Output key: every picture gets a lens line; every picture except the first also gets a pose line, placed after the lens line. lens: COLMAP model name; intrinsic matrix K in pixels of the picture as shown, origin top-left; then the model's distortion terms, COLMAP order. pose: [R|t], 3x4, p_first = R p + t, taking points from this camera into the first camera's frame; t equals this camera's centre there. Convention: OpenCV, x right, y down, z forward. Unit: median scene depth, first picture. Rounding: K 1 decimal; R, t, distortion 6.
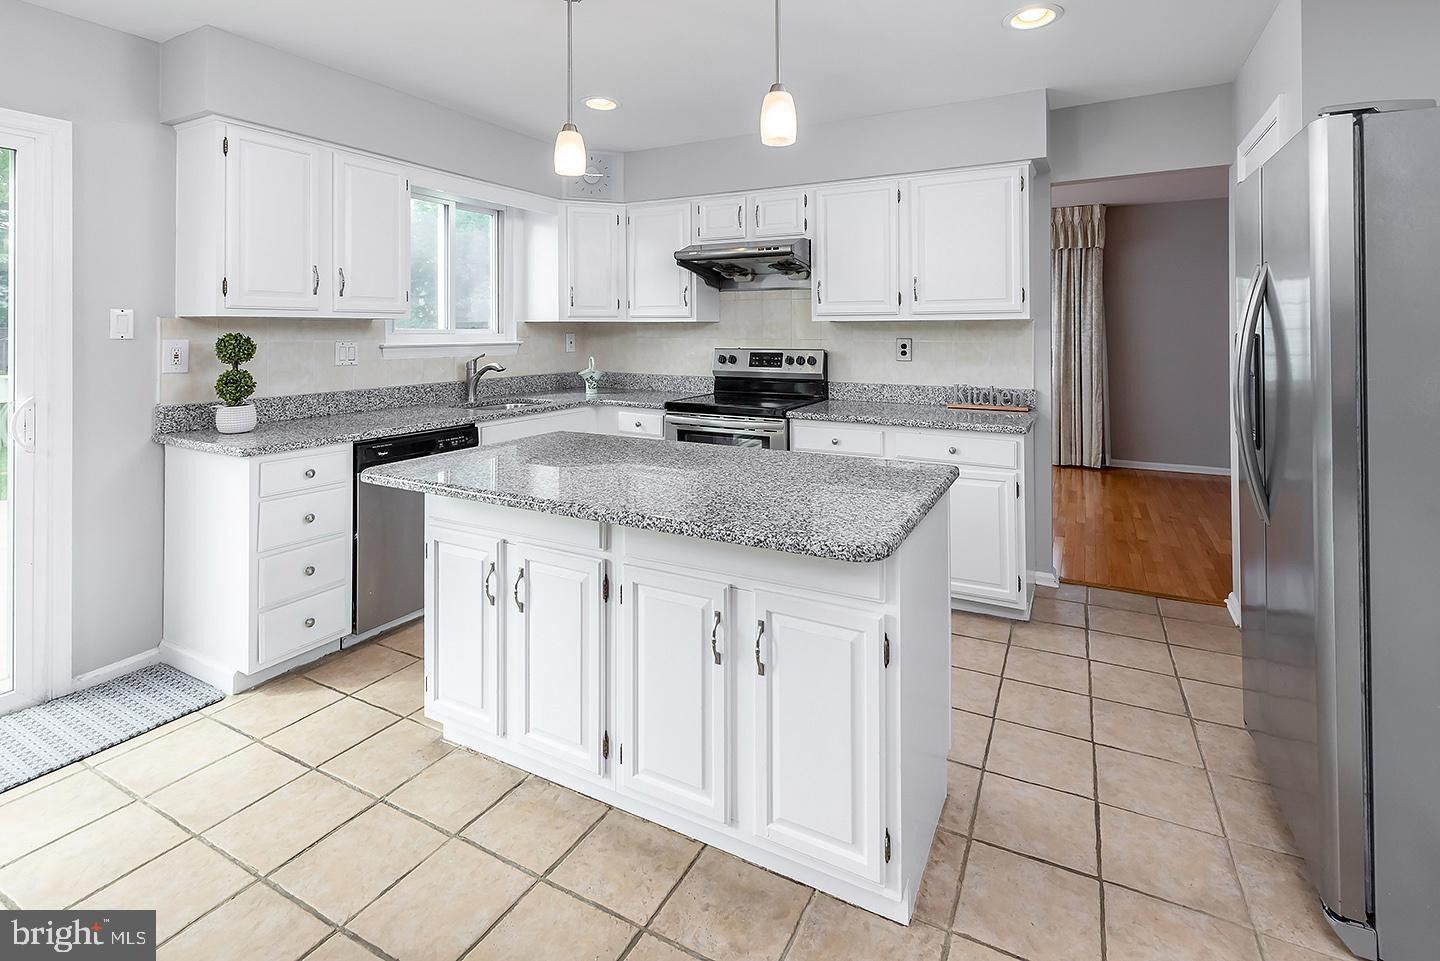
lens RADIAL K [[666.6, 0, 720.0], [0, 666.6, 480.5], [0, 0, 1]] dist [-0.001591, -0.000420]
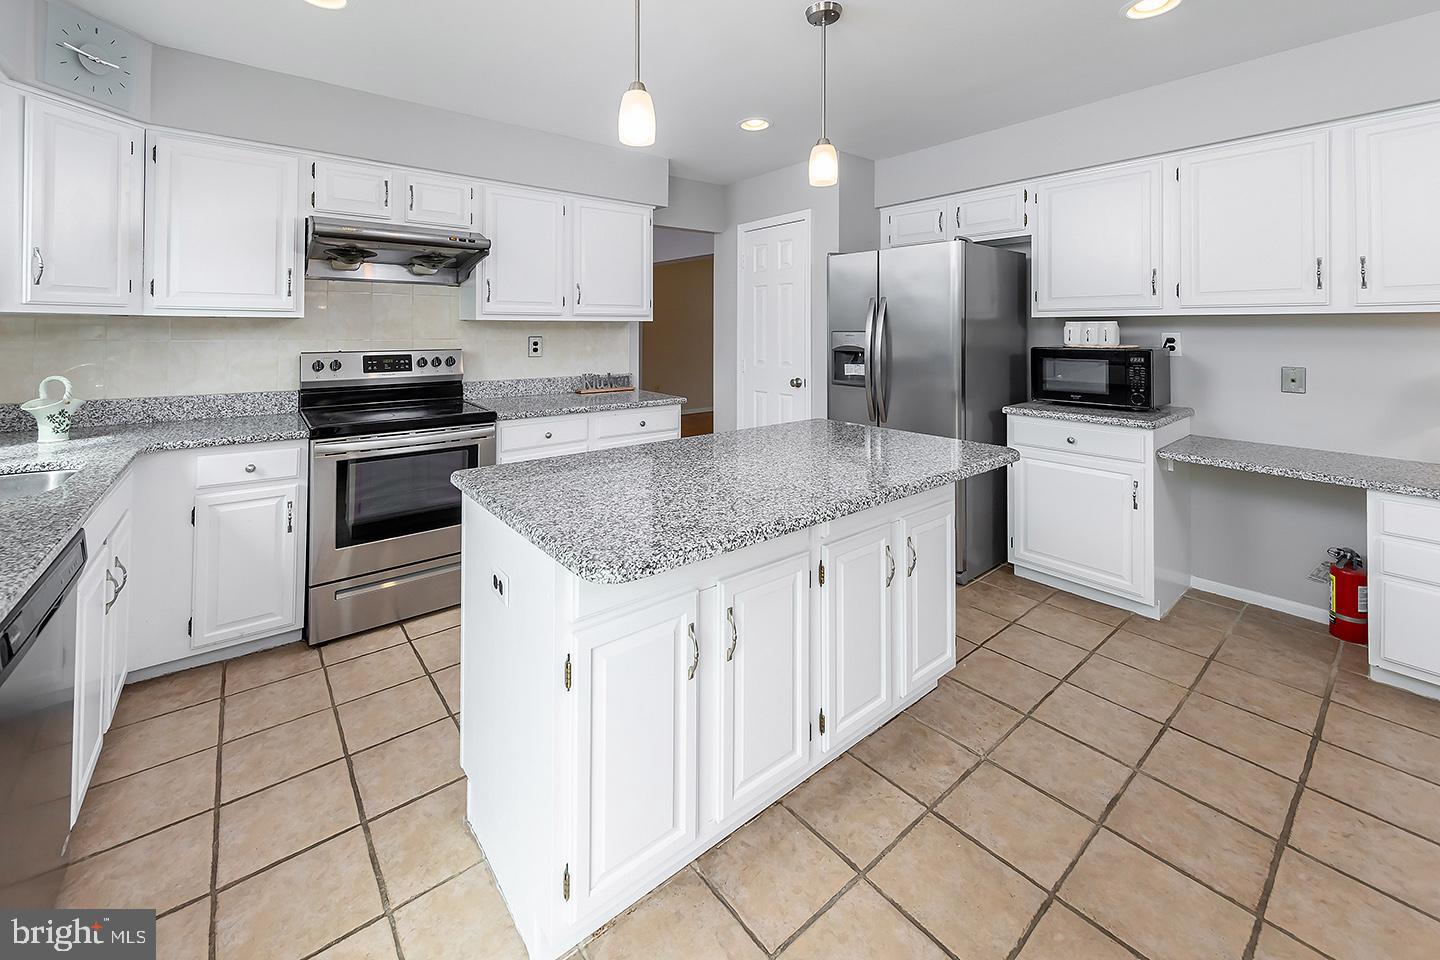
lens RADIAL K [[568.6, 0, 716.4], [0, 568.6, 440.1], [0, 0, 1]] dist [0.000073, -0.000049]
pose [[0.389596, -0.174820, 0.904241, -0.508624], [0.201662, 0.974186, 0.101456, -0.084260], [-0.898636, 0.142824, 0.414794, 0.377010]]
